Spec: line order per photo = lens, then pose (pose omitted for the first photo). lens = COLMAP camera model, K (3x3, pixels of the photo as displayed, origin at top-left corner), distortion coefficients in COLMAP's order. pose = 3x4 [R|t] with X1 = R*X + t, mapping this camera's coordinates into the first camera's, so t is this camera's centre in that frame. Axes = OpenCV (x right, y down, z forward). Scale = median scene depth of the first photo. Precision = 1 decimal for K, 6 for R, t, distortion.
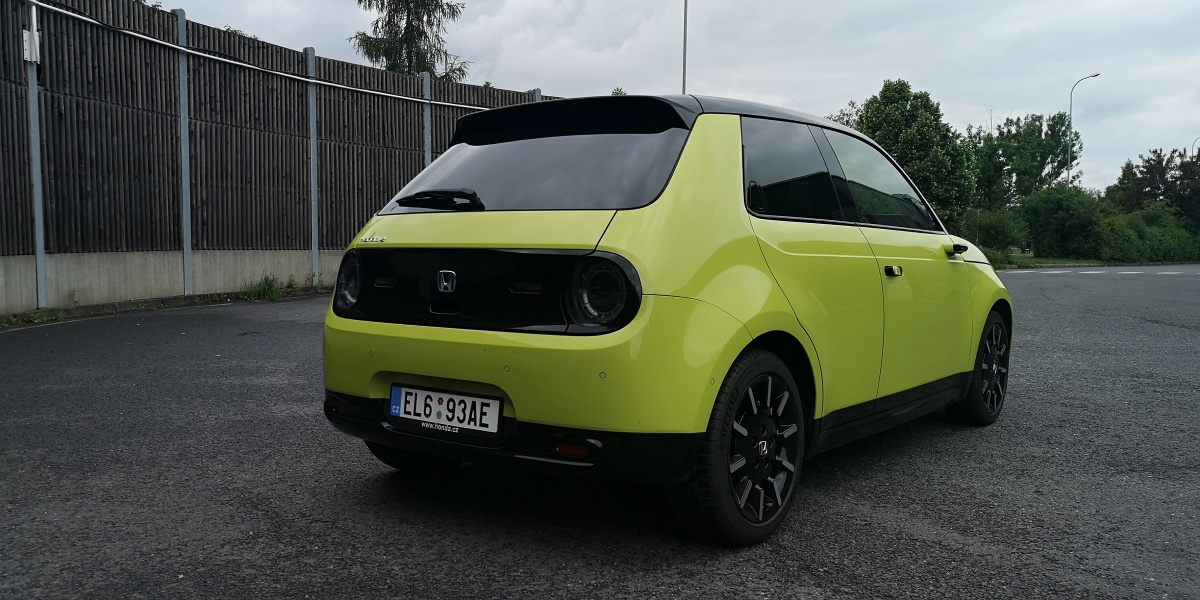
lens RADIAL K [[899.8, 0, 600.9], [0, 899.8, 286.4], [0, 0, 1]] dist [0.050404, -0.030795]
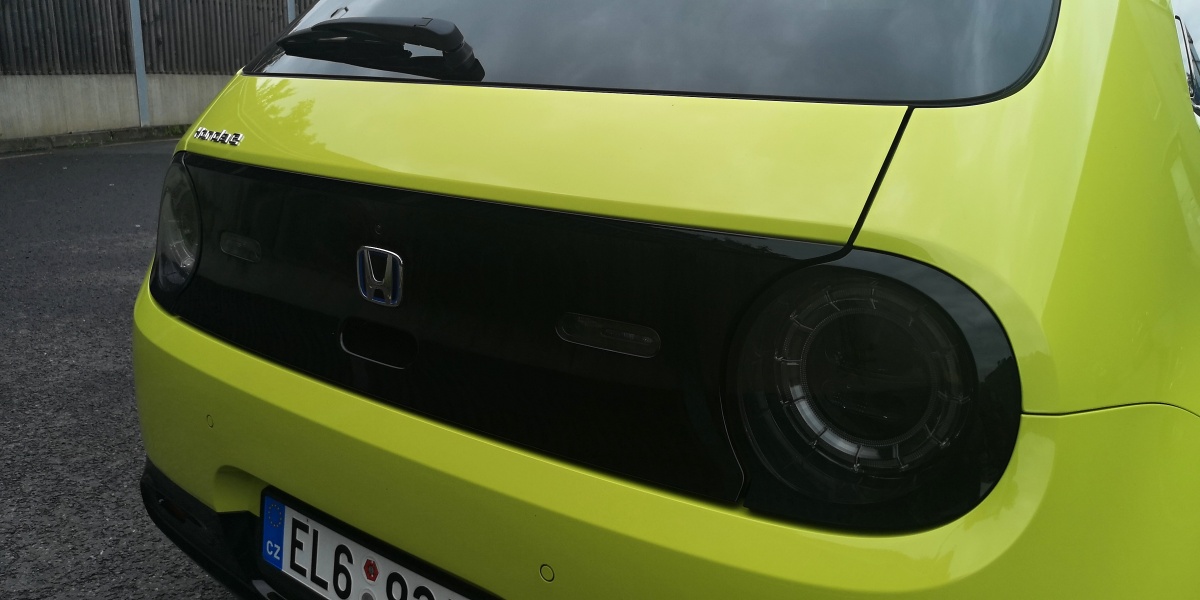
lens RADIAL K [[899.8, 0, 600.9], [0, 899.8, 286.4], [0, 0, 1]] dist [0.050404, -0.030795]
pose [[0.999648, 0.025795, 0.006148, -0.016692], [-0.026486, 0.982637, 0.183639, -0.014673], [-0.001304, -0.183738, 0.982974, 0.127828]]
